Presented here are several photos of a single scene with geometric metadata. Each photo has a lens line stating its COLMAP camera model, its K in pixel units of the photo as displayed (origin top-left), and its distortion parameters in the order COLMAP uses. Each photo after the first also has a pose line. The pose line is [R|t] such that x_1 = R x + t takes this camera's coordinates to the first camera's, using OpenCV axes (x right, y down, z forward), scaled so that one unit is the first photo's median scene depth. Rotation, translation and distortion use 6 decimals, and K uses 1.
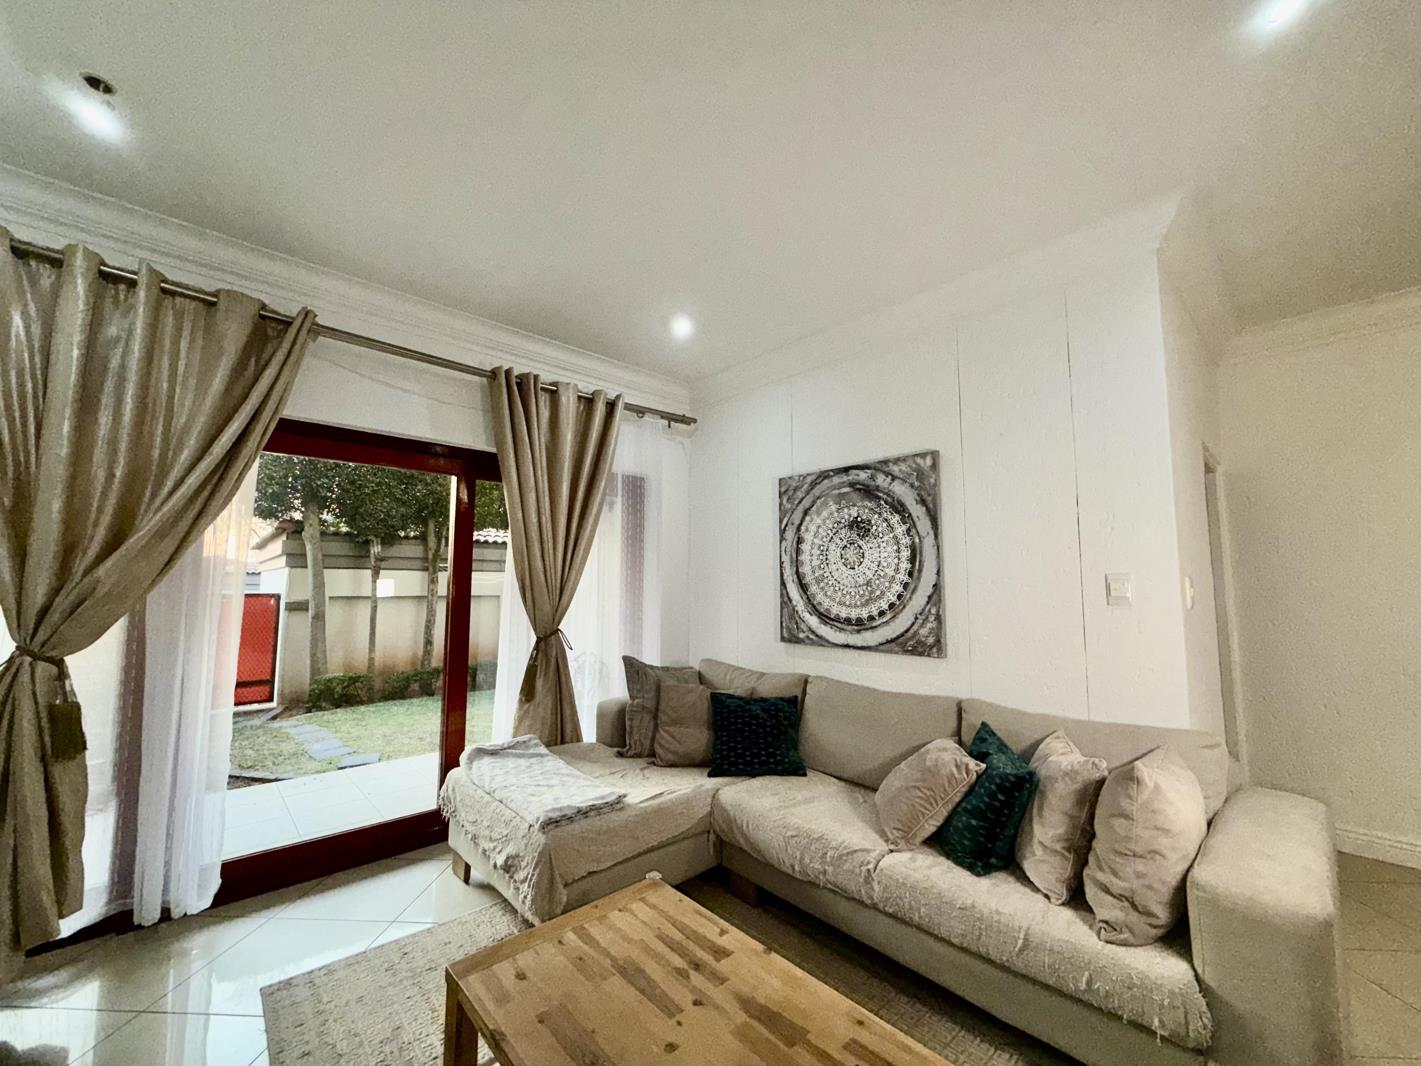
lens RADIAL K [[565.5, 0, 710.5], [0, 565.5, 533.0], [0, 0, 1]] dist [-0.000942, -0.000165]
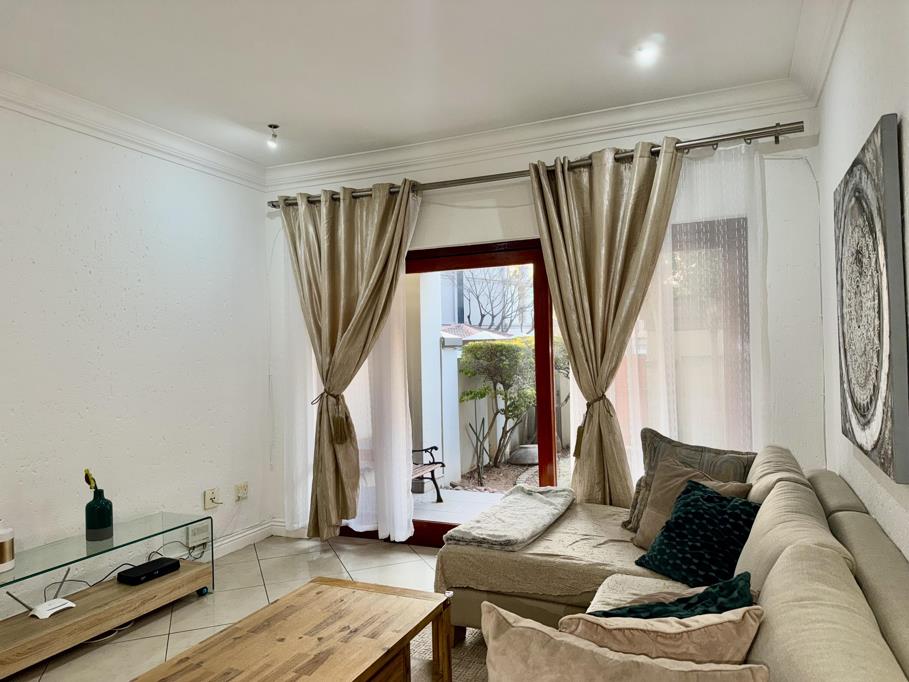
lens RADIAL K [[647.4, 0, 459.9], [0, 647.4, 343.1], [0, 0, 1]] dist [0.096635, -0.110838]
pose [[0.403733, -0.012971, -0.914785, 0.962392], [0.112412, 0.993026, 0.035531, 0.000089], [0.907944, -0.117178, 0.402376, 0.380406]]
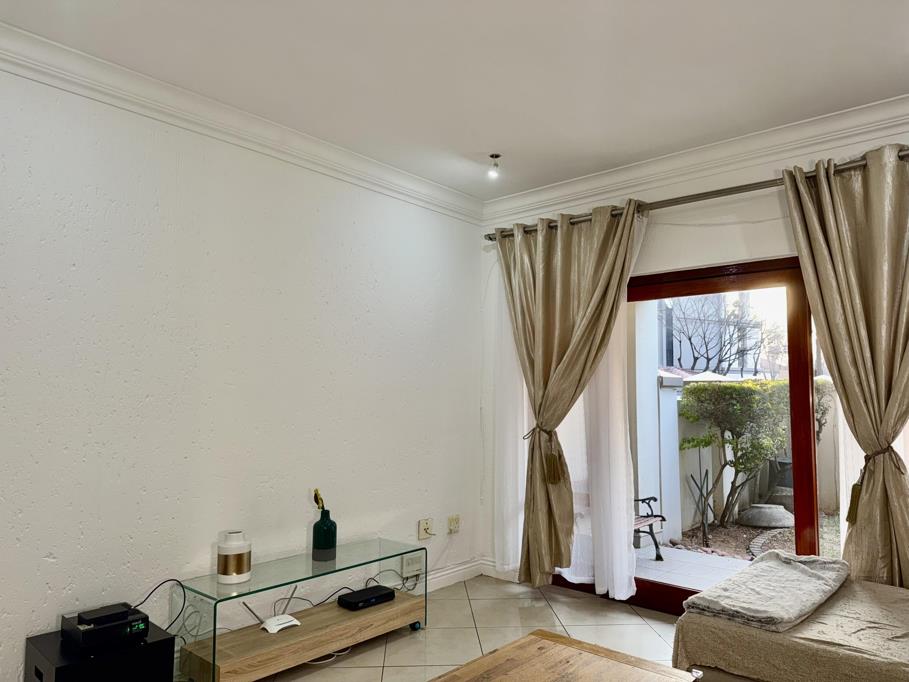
lens RADIAL K [[647.4, 0, 459.9], [0, 647.4, 343.1], [0, 0, 1]] dist [0.096635, -0.110838]
pose [[0.116941, -0.074085, -0.990372, 0.841681], [0.090686, 0.993844, -0.063637, 0.028057], [0.988990, -0.082371, 0.122939, 0.355557]]
